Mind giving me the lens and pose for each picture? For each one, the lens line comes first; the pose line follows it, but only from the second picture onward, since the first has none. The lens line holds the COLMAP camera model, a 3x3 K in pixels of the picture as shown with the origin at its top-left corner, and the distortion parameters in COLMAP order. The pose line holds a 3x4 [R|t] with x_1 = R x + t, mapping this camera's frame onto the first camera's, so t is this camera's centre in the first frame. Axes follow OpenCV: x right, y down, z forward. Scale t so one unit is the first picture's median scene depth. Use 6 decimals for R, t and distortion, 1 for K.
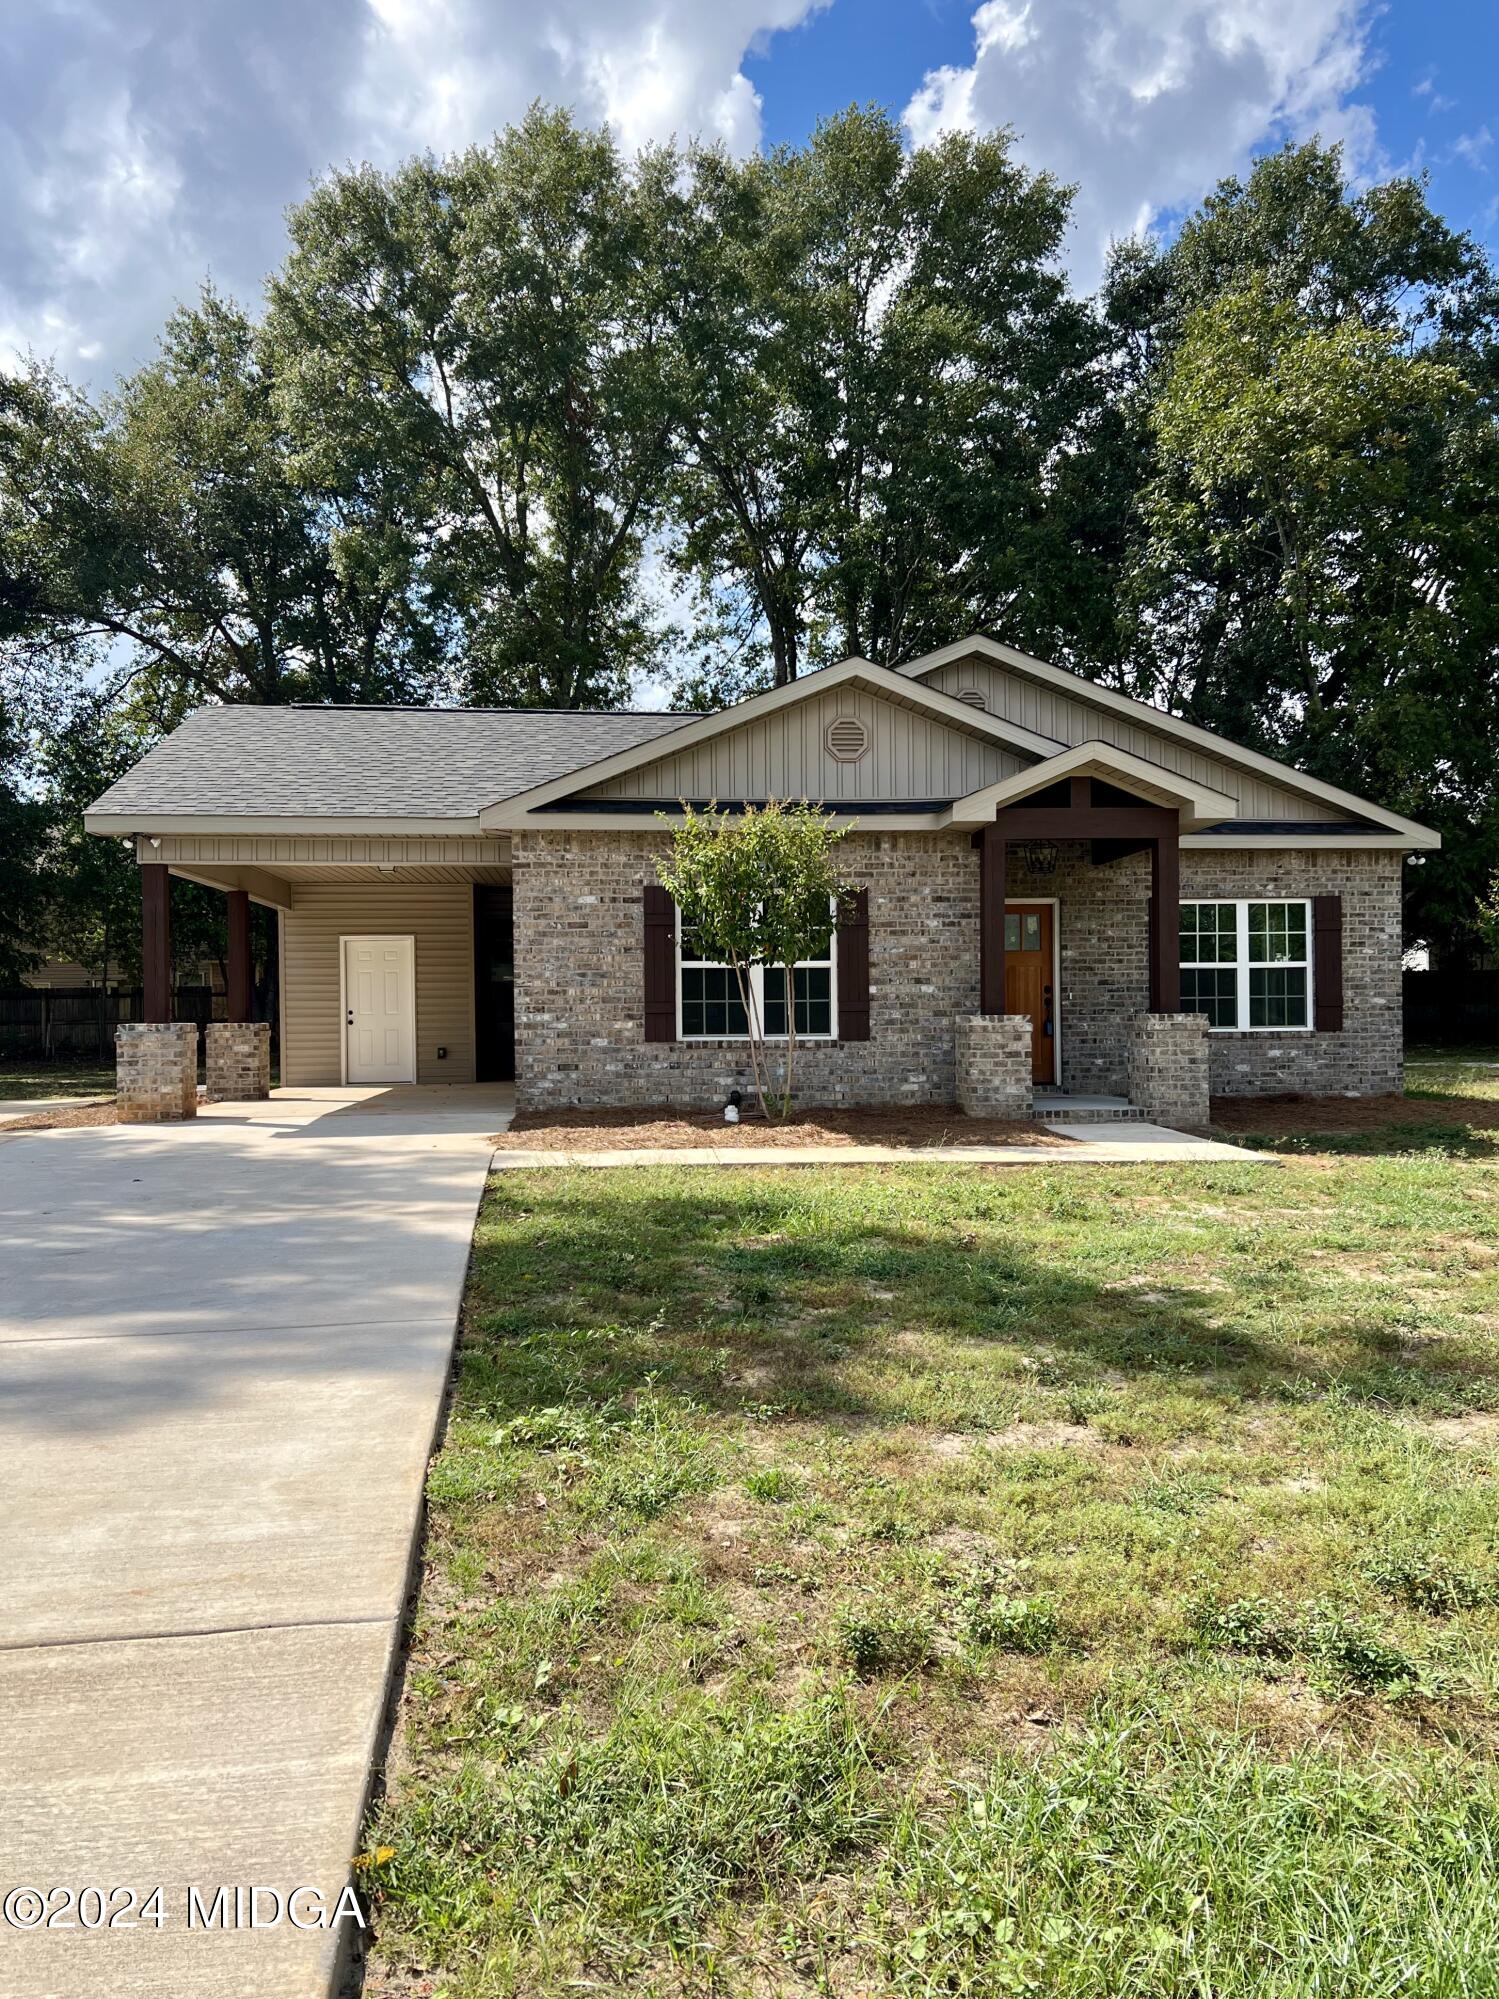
lens RADIAL K [[1493.4, 0, 726.0], [0, 1493.4, 996.5], [0, 0, 1]] dist [0.022094, -0.010247]
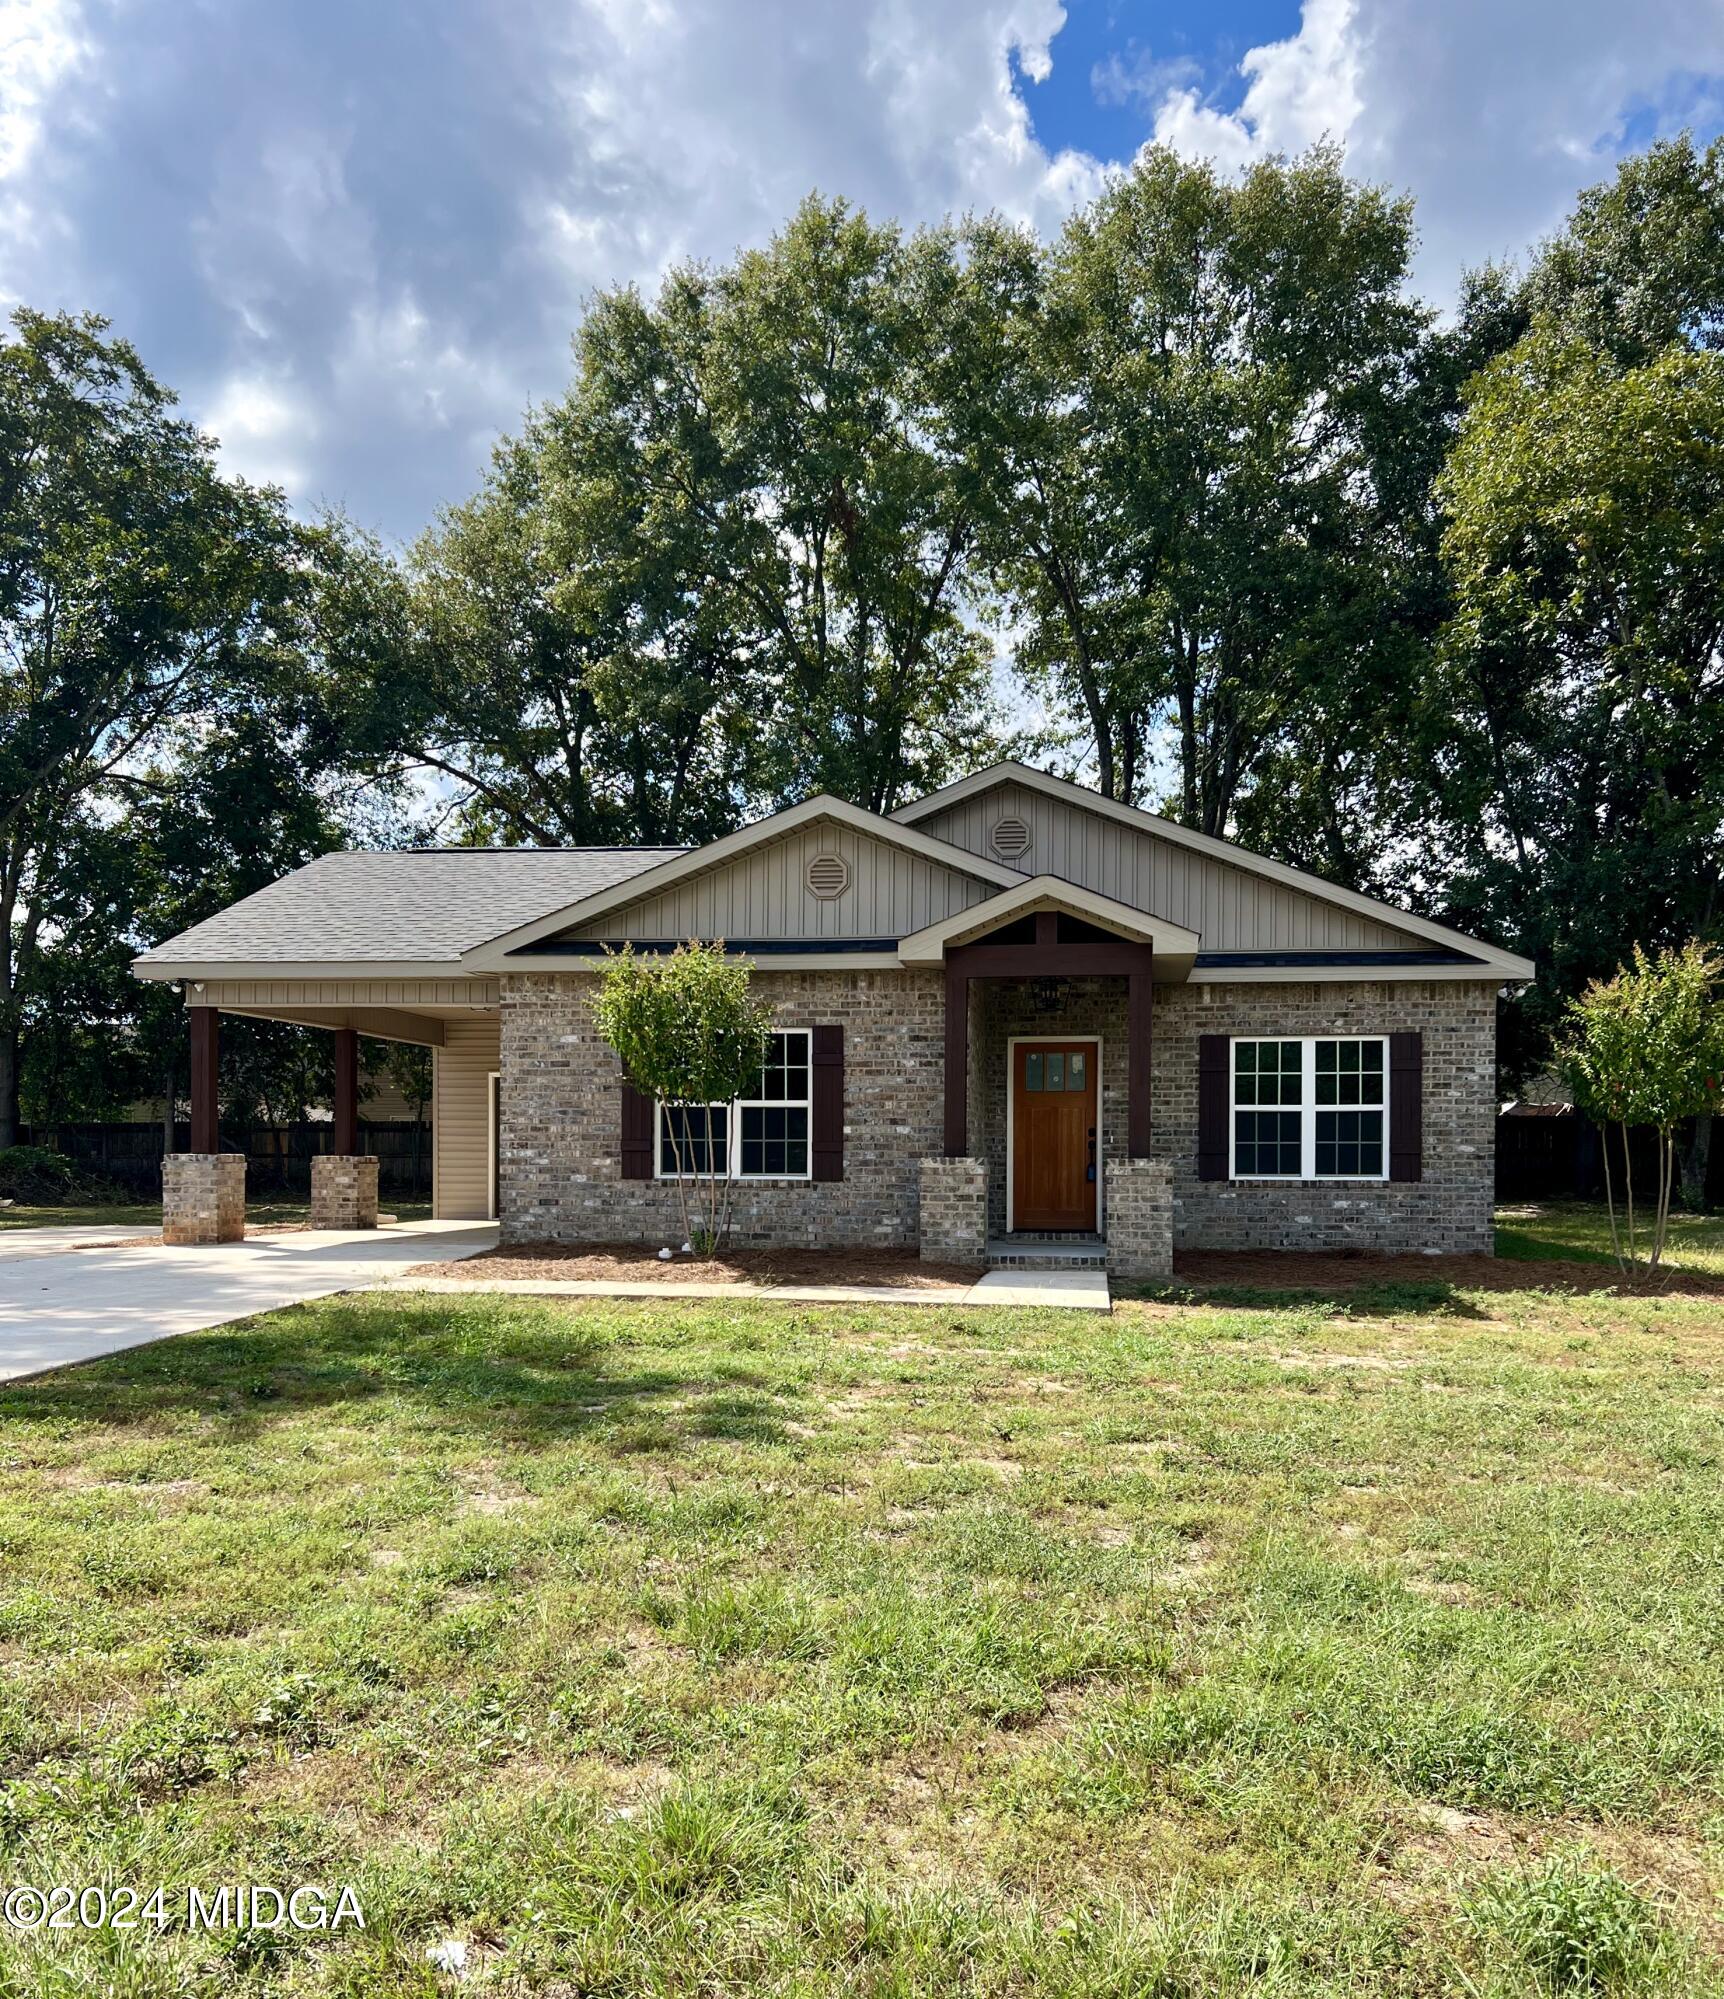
lens RADIAL K [[1677.0, 0, 863.4], [0, 1677.0, 1148.2], [0, 0, 1]] dist [0.014121, 0.000792]
pose [[0.974068, 0.013205, -0.225870, 0.357879], [-0.011625, 0.999898, 0.008323, -0.001840], [0.225957, -0.005481, 0.974122, -0.076625]]
